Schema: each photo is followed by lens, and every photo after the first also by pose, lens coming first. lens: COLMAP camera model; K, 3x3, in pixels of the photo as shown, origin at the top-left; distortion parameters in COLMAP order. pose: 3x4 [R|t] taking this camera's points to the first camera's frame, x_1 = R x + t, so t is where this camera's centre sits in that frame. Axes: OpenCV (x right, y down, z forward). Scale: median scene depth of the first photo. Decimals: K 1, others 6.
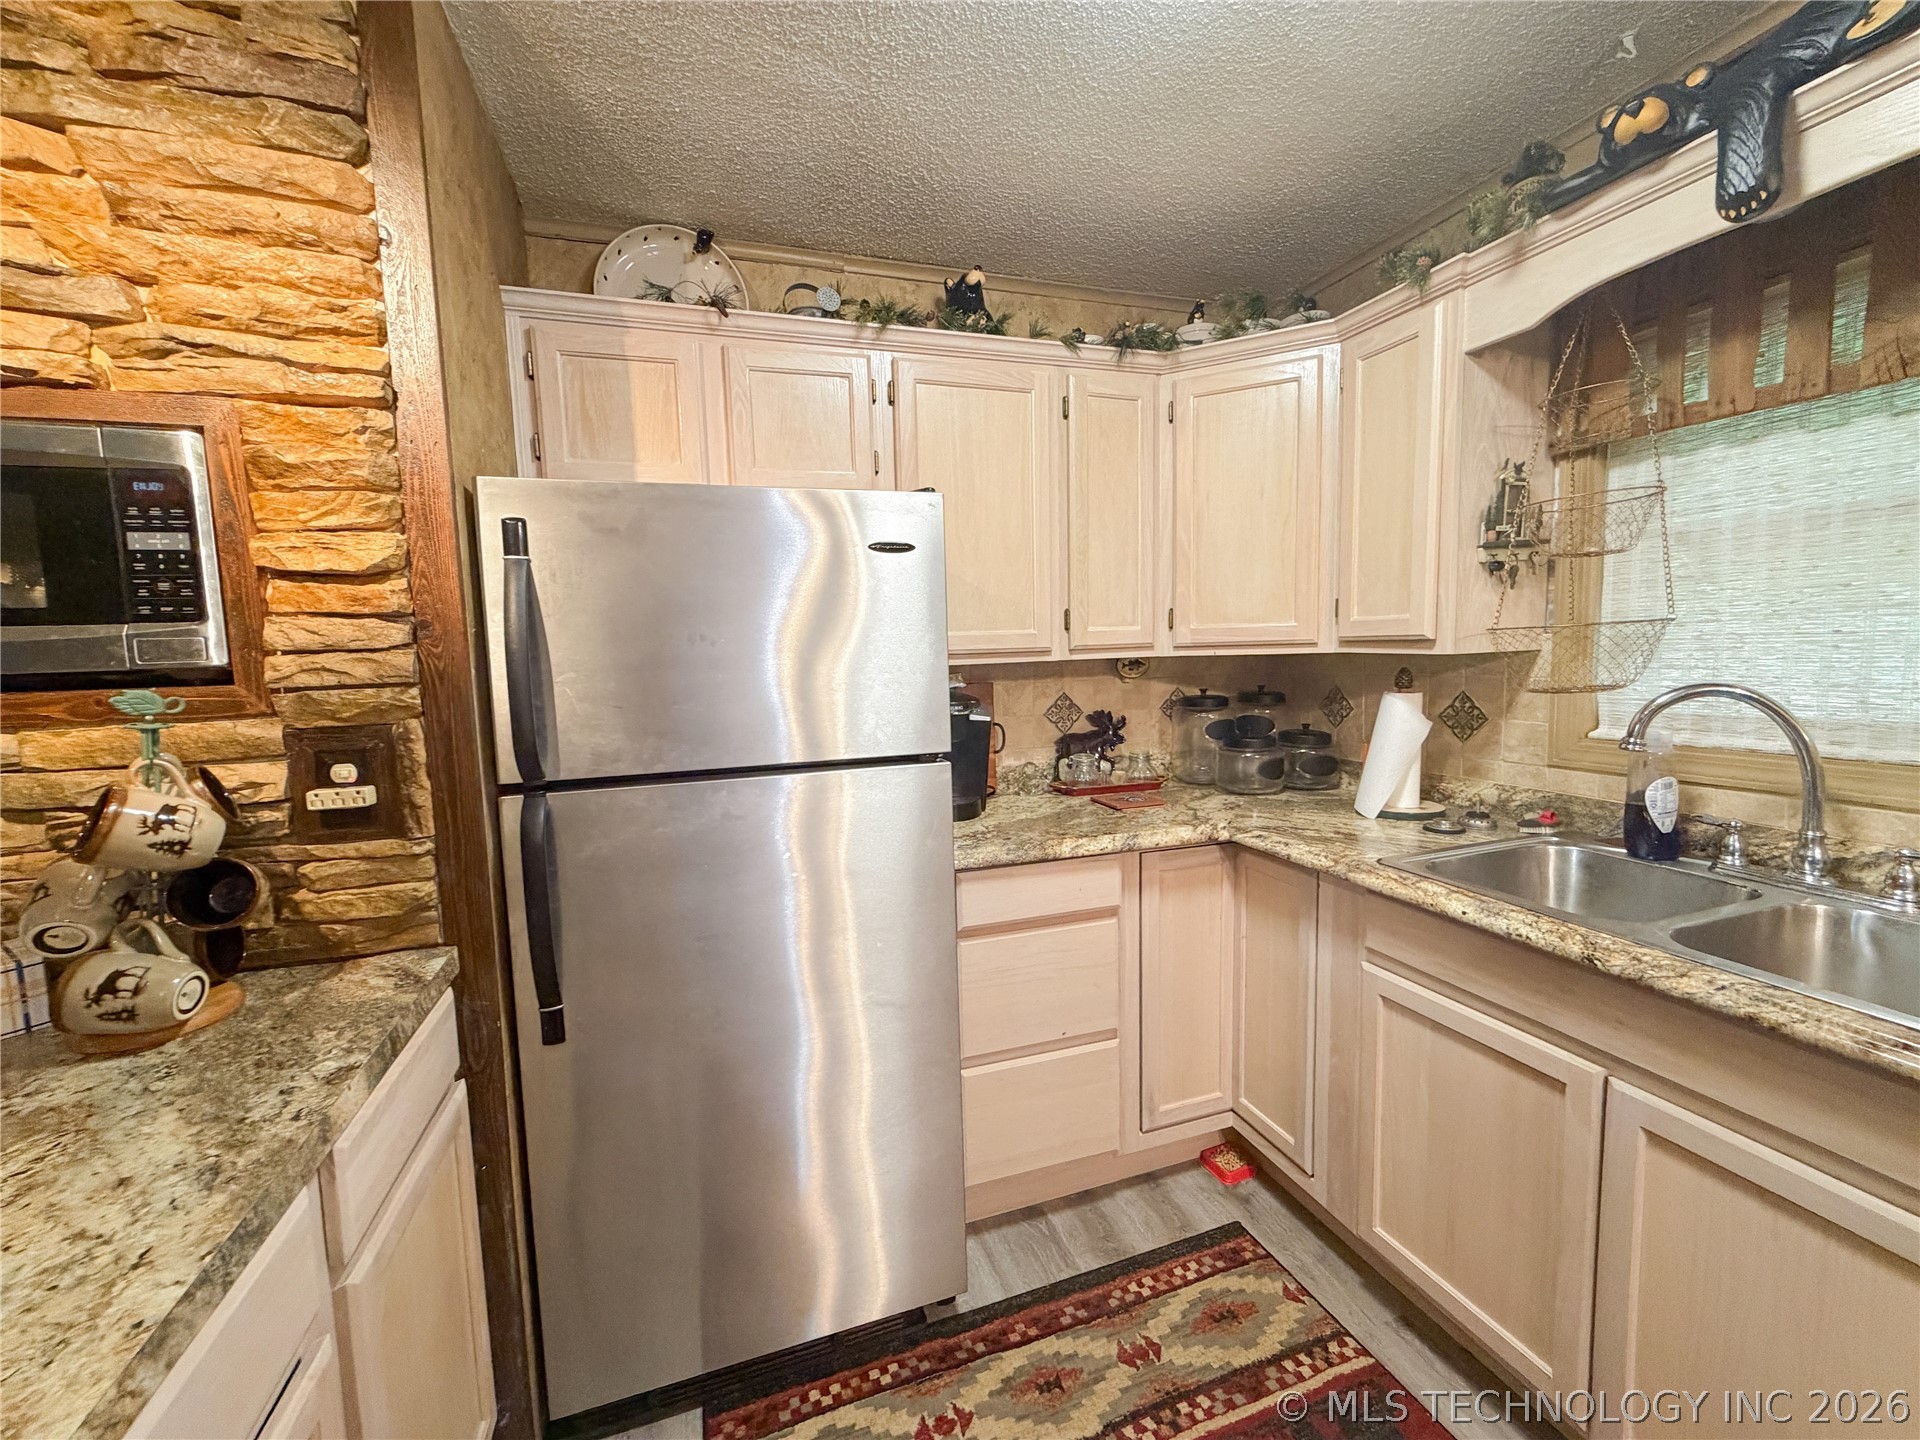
lens RADIAL K [[767.8, 0, 953.5], [0, 767.8, 720.5], [0, 0, 1]] dist [0.000551, -0.000174]
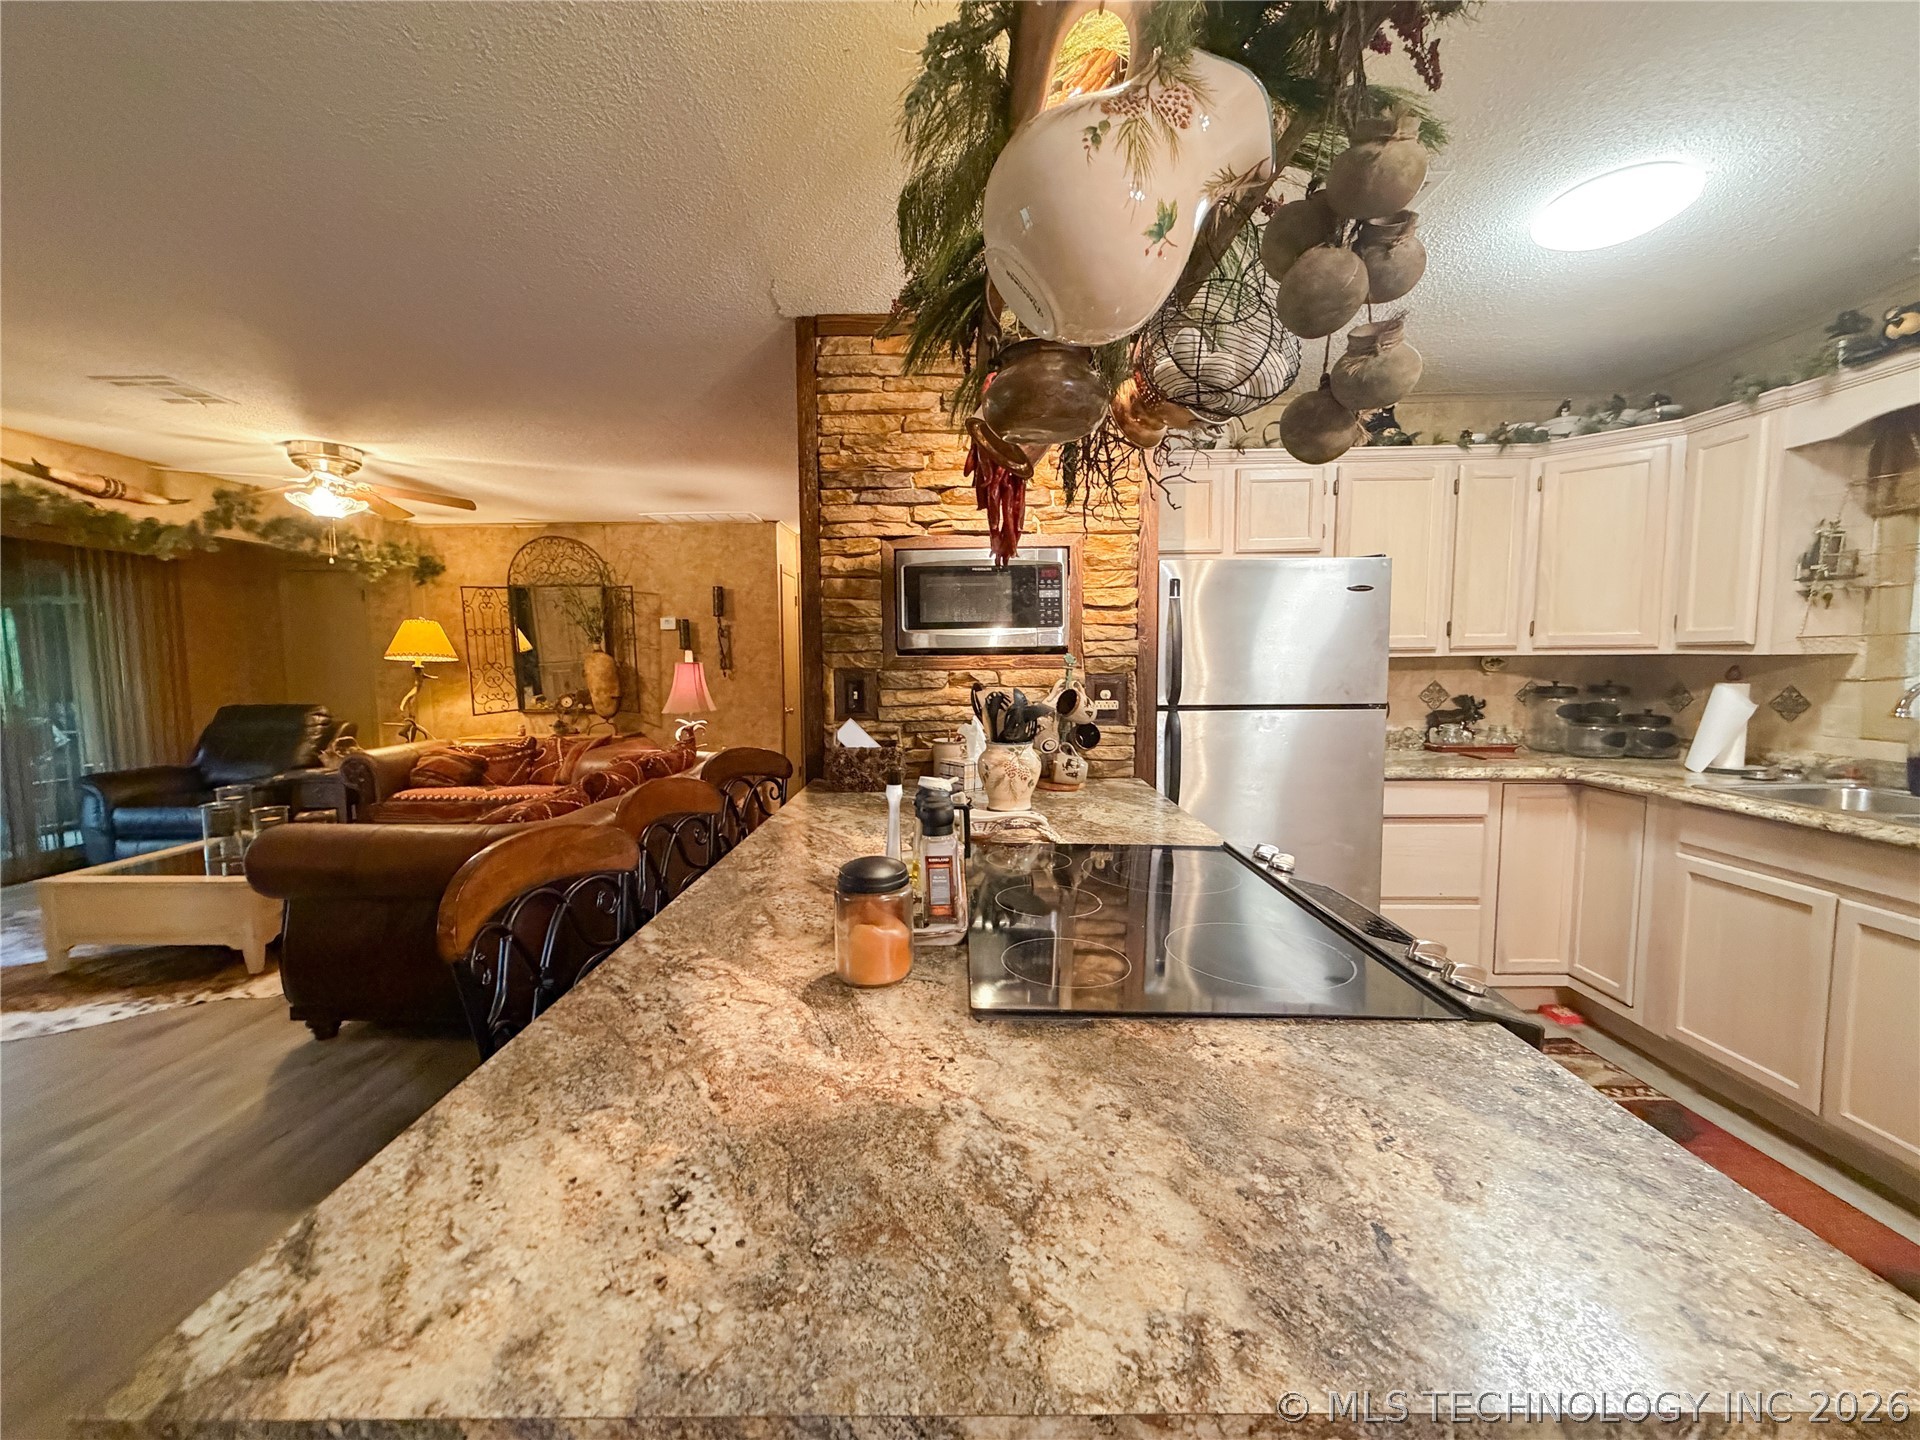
lens RADIAL K [[767.8, 0, 953.5], [0, 767.8, 720.5], [0, 0, 1]] dist [0.000551, -0.000174]
pose [[0.943975, 0.046607, -0.326709, -0.332174], [-0.049193, 0.998789, 0.000346, 0.116623], [0.326330, 0.015746, 0.945125, -0.896482]]
